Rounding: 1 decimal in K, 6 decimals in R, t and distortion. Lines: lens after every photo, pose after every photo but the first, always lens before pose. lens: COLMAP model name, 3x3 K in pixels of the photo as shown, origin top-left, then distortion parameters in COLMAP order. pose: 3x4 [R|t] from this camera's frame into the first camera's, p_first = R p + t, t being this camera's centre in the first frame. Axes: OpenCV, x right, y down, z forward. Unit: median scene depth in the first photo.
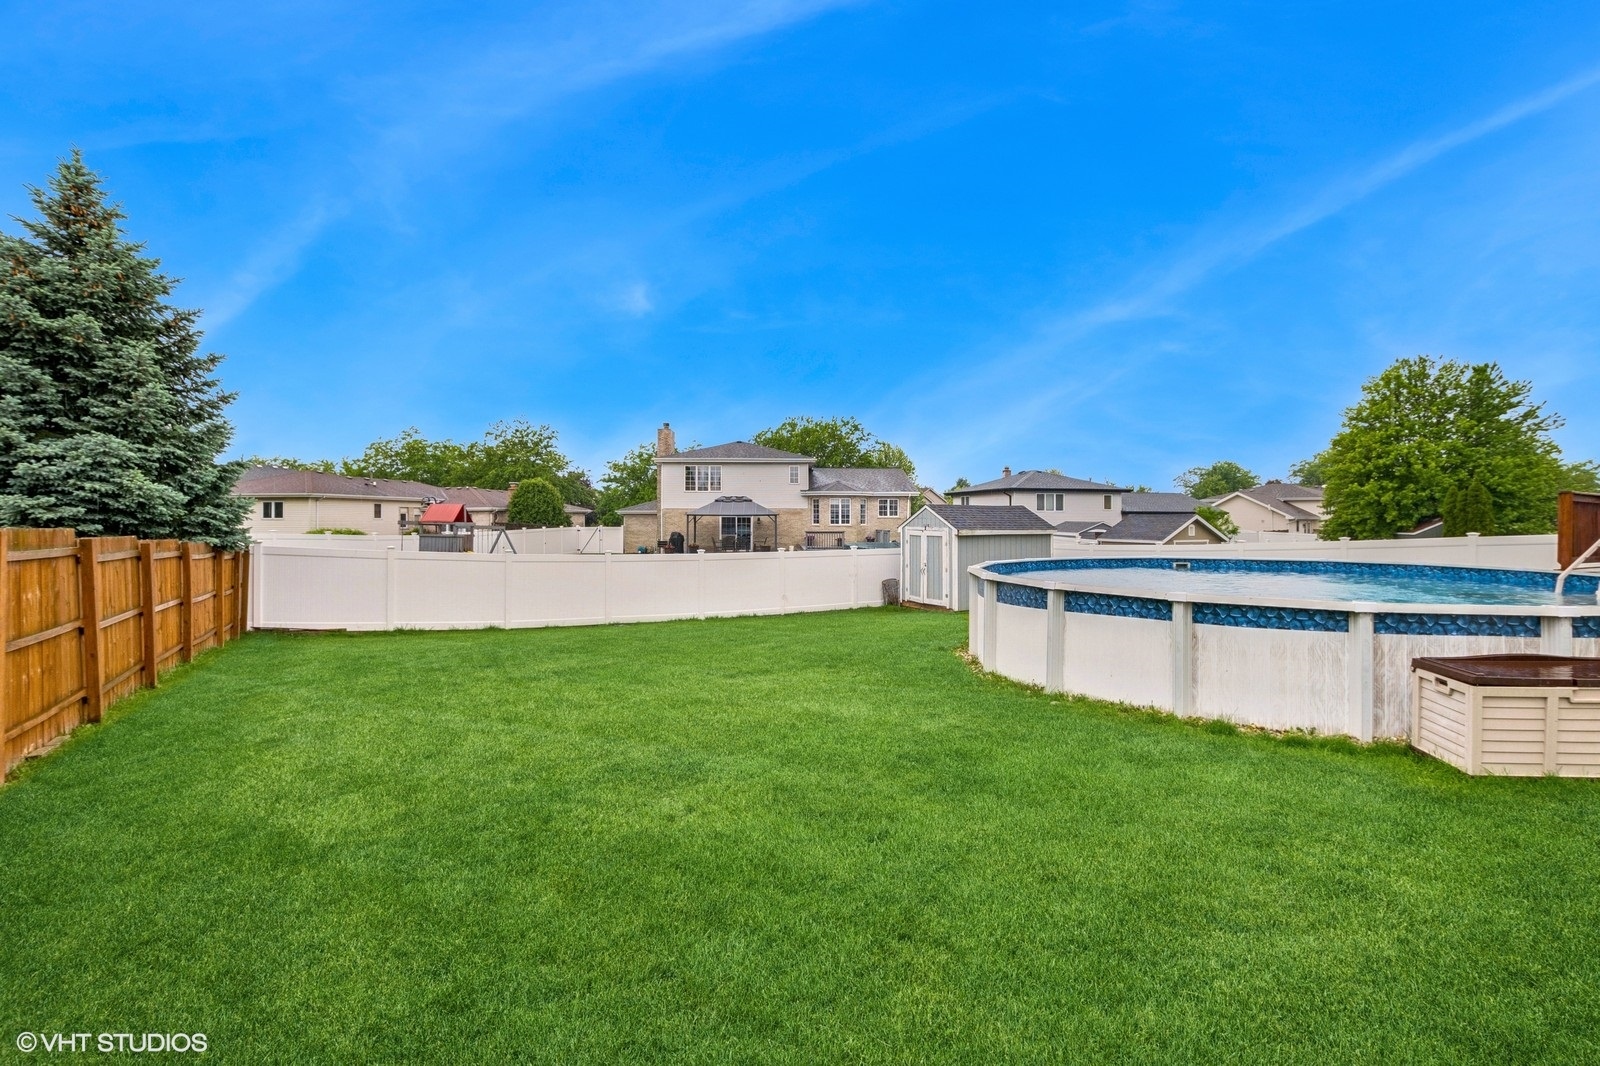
lens RADIAL K [[718.5, 0, 816.3], [0, 718.5, 535.7], [0, 0, 1]] dist [-0.031000, 0.000229]
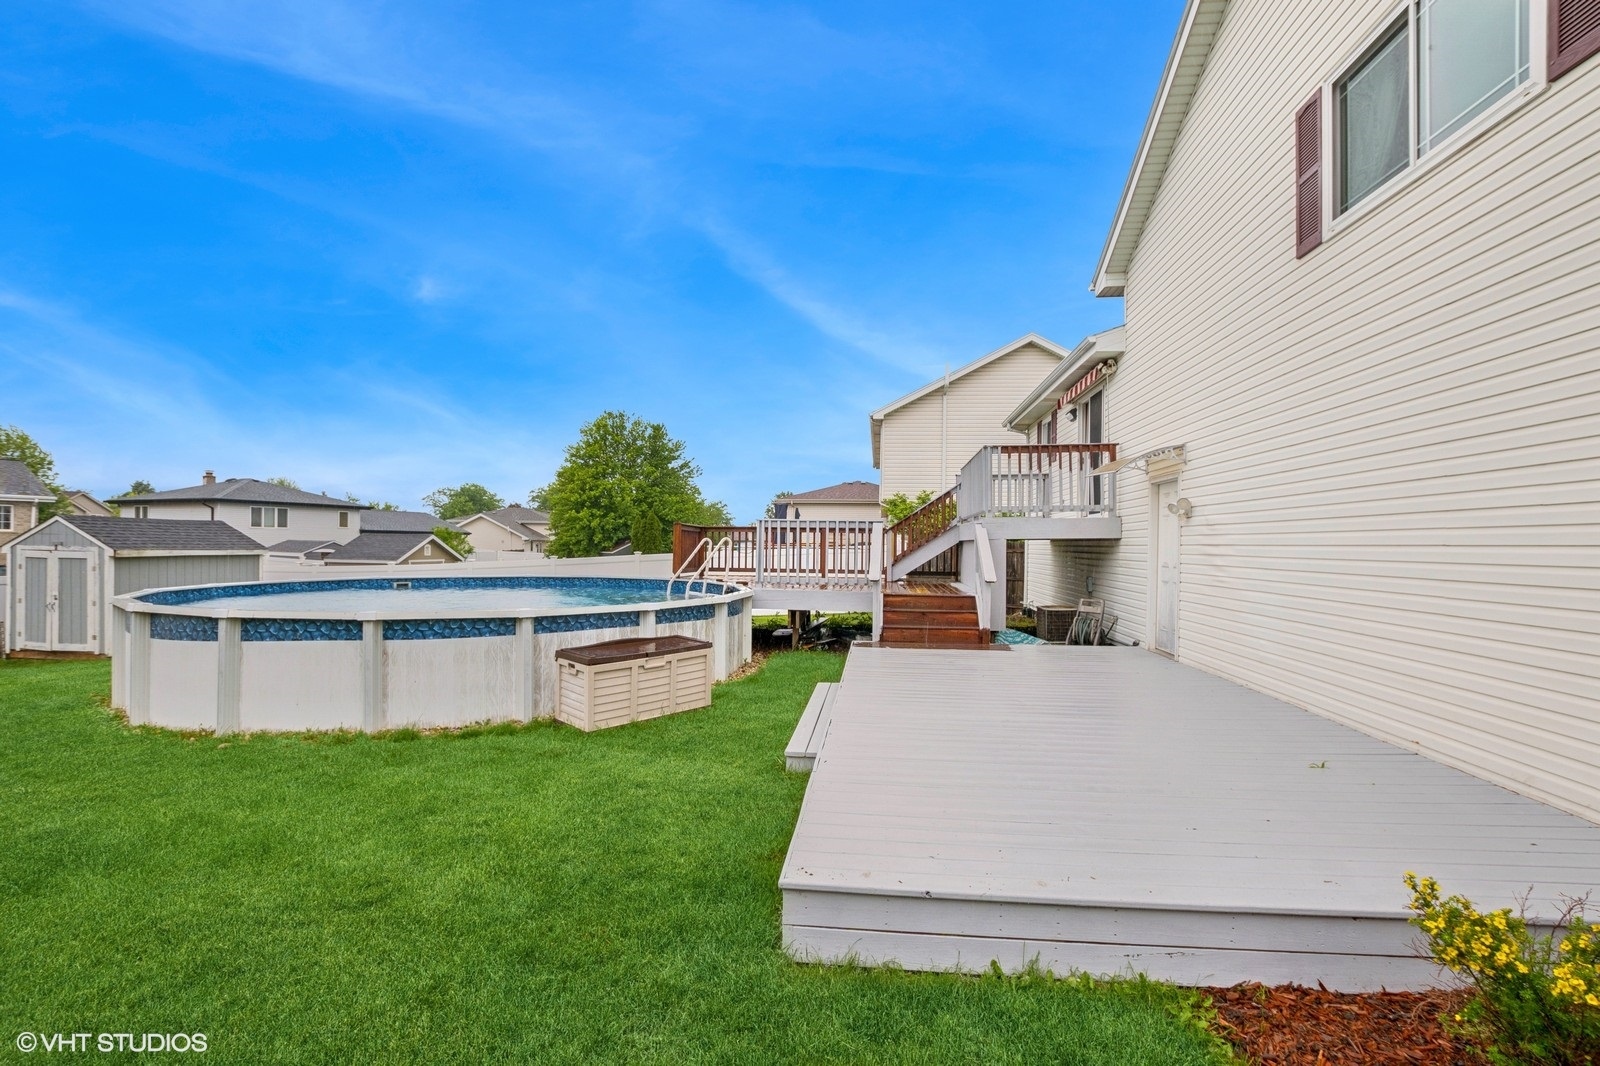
lens RADIAL K [[718.5, 0, 816.3], [0, 718.5, 535.7], [0, 0, 1]] dist [-0.031000, 0.000229]
pose [[0.568033, 0.014556, 0.822877, 0.014684], [0.007948, 0.999700, -0.023171, -0.000446], [-0.822967, 0.019702, 0.567747, -0.050928]]
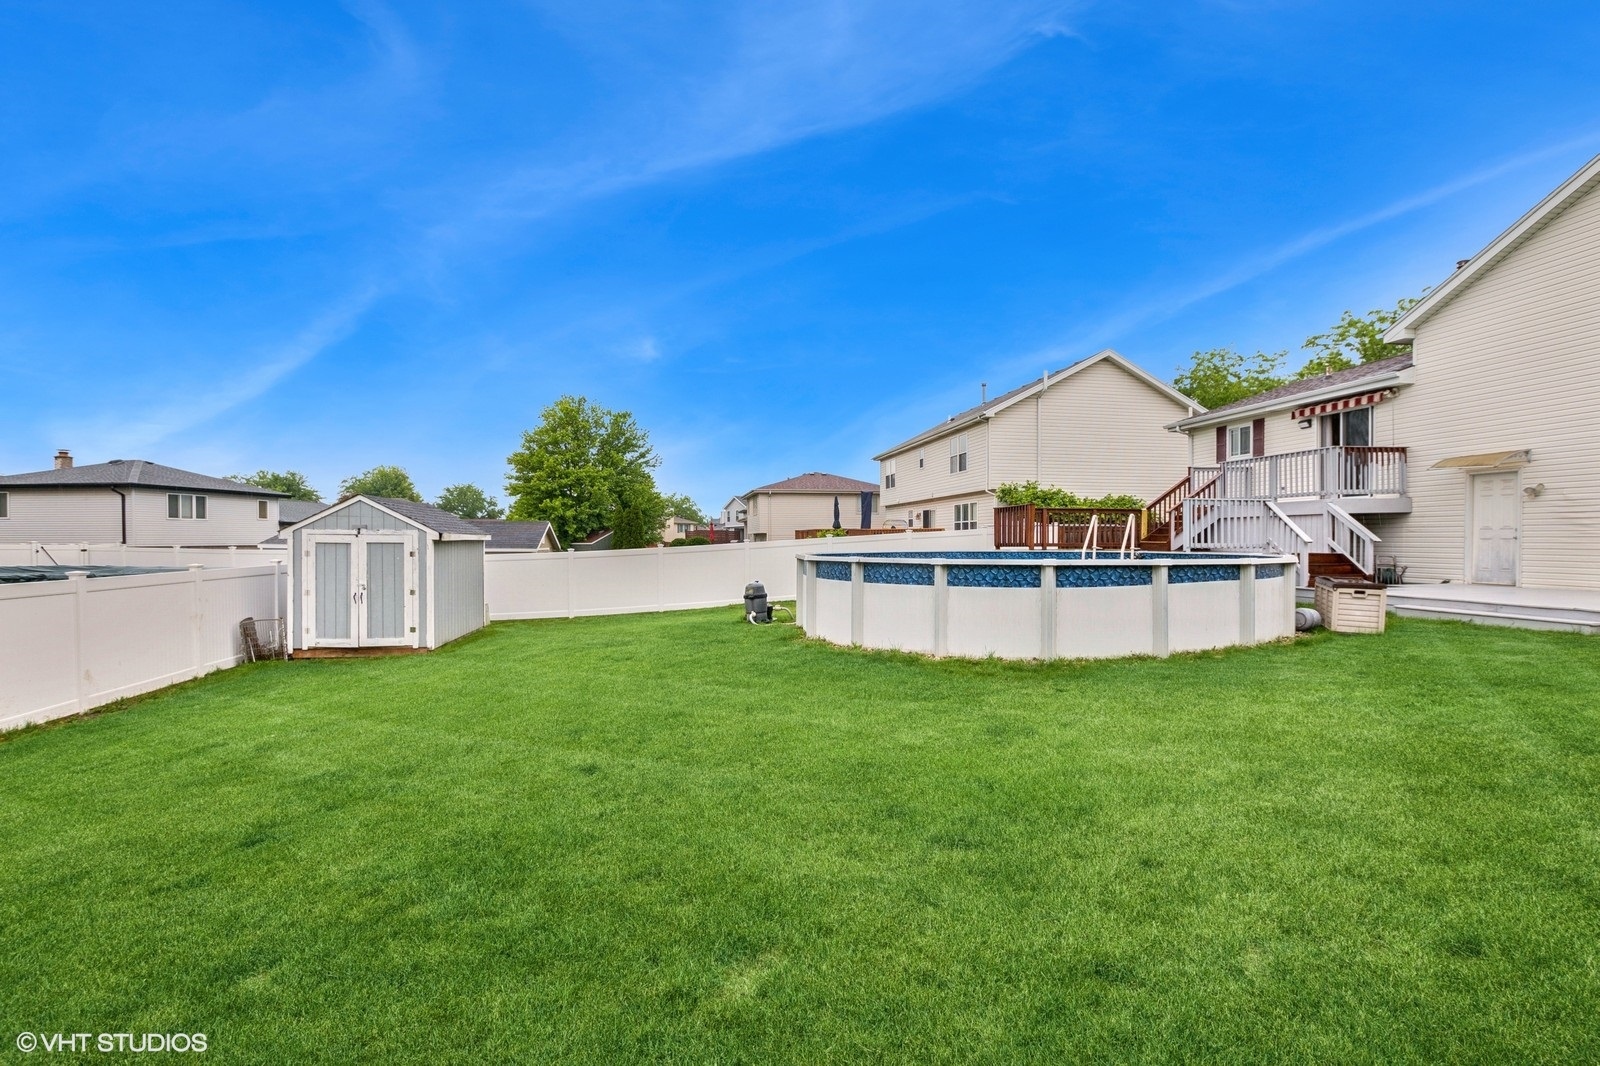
lens RADIAL K [[718.5, 0, 816.3], [0, 718.5, 535.7], [0, 0, 1]] dist [-0.031000, 0.000229]
pose [[0.329872, 0.002865, 0.944021, -0.443265], [0.021705, 0.999708, -0.010618, 0.012629], [-0.943776, 0.023992, 0.329714, 0.549307]]
